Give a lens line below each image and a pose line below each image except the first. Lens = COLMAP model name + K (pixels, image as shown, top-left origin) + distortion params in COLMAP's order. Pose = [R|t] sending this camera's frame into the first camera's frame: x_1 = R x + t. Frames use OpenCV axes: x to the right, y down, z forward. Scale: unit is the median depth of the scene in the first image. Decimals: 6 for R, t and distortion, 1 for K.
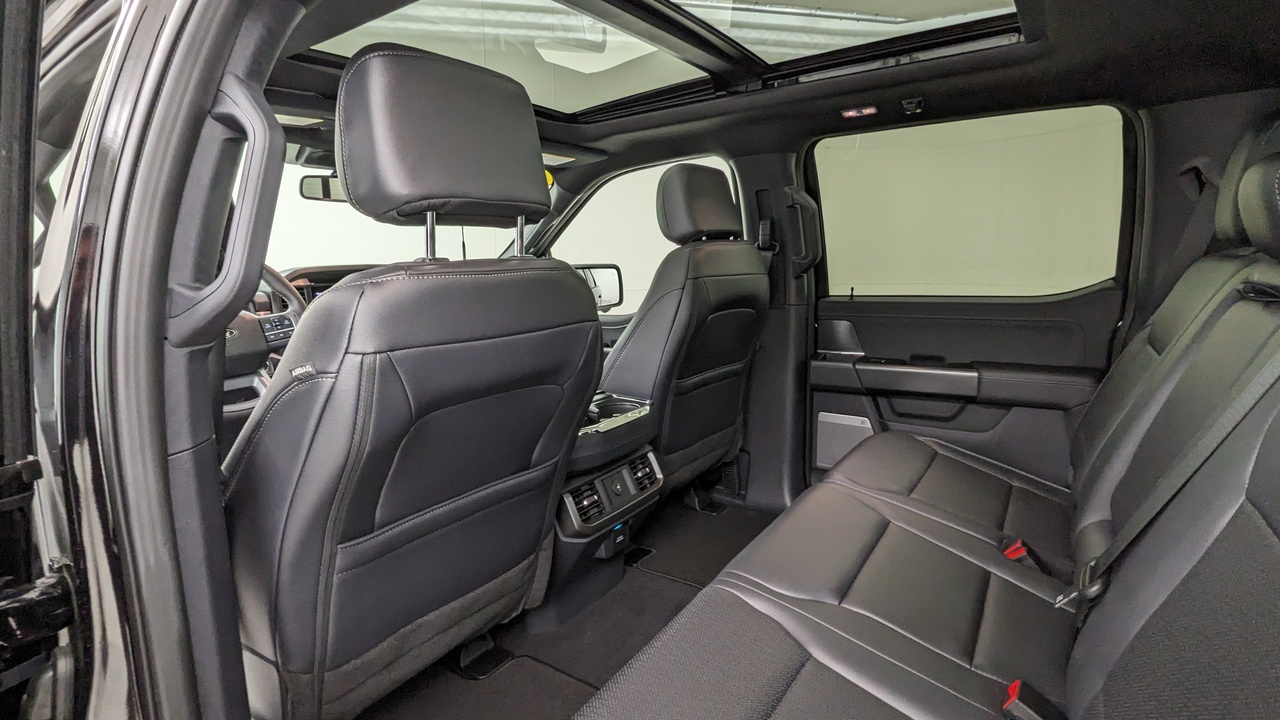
lens RADIAL K [[609.1, 0, 640.0], [0, 609.1, 360.0], [0, 0, 1]] dist [-0.004647, -0.000884]
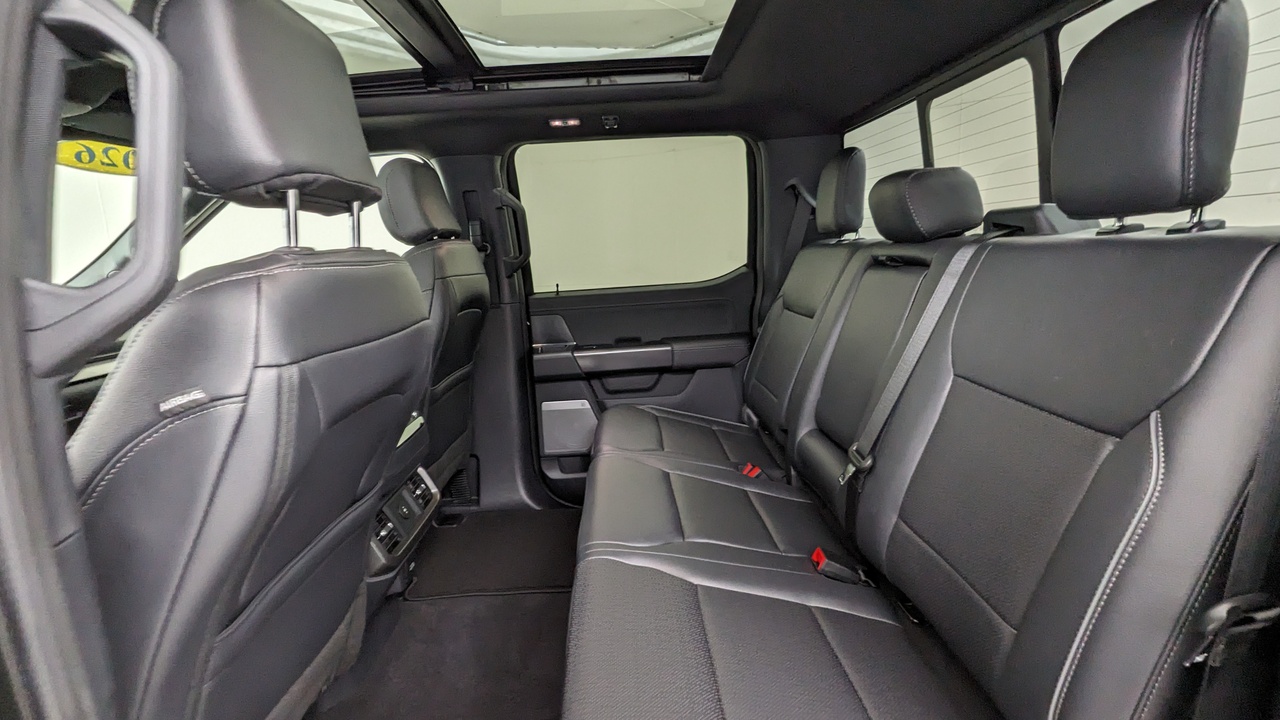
lens RADIAL K [[609.1, 0, 640.0], [0, 609.1, 360.0], [0, 0, 1]] dist [-0.004647, -0.000884]
pose [[0.806771, -0.122227, 0.578084, -0.218450], [0.131841, 0.990942, 0.025524, 0.009477], [-0.575968, 0.055623, 0.815578, 0.042532]]
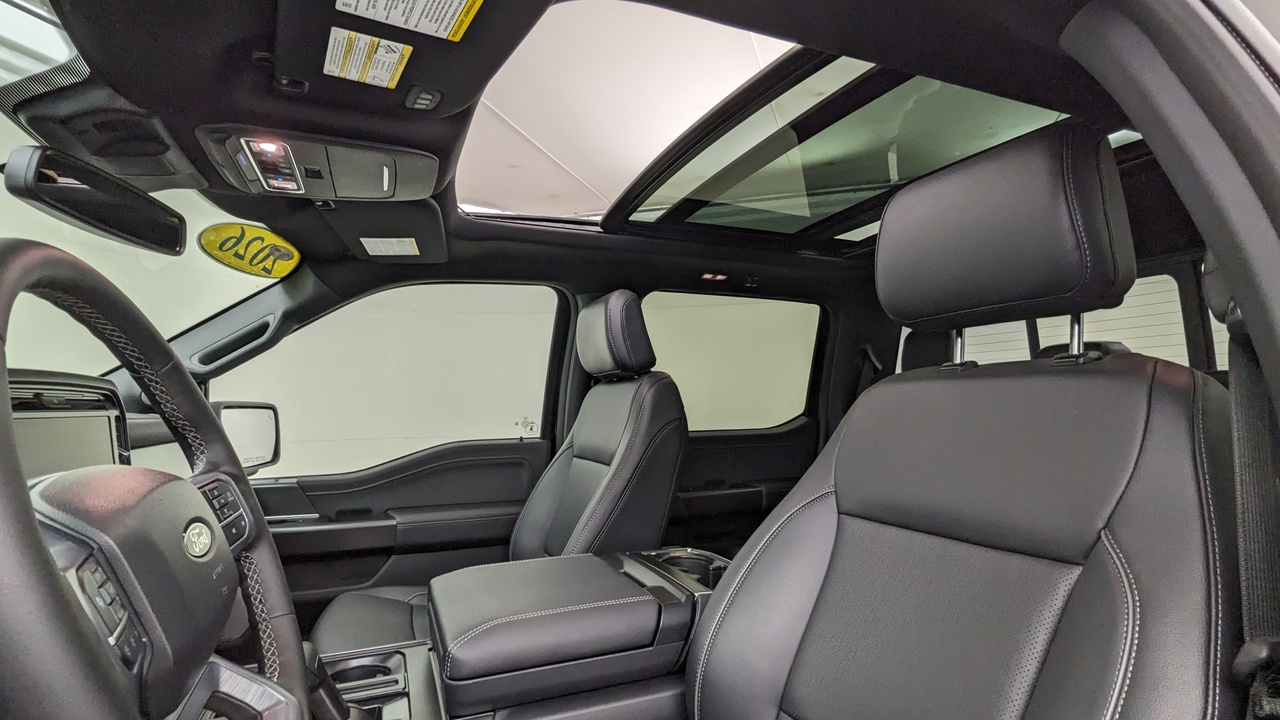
lens RADIAL K [[612.9, 0, 642.0], [0, 612.9, 361.5], [0, 0, 1]] dist [-0.001227, 0.000564]
pose [[0.538015, 0.083411, 0.838798, -0.717523], [0.133664, 0.974060, -0.182595, -0.039252], [-0.832270, 0.210356, 0.512910, 0.523440]]
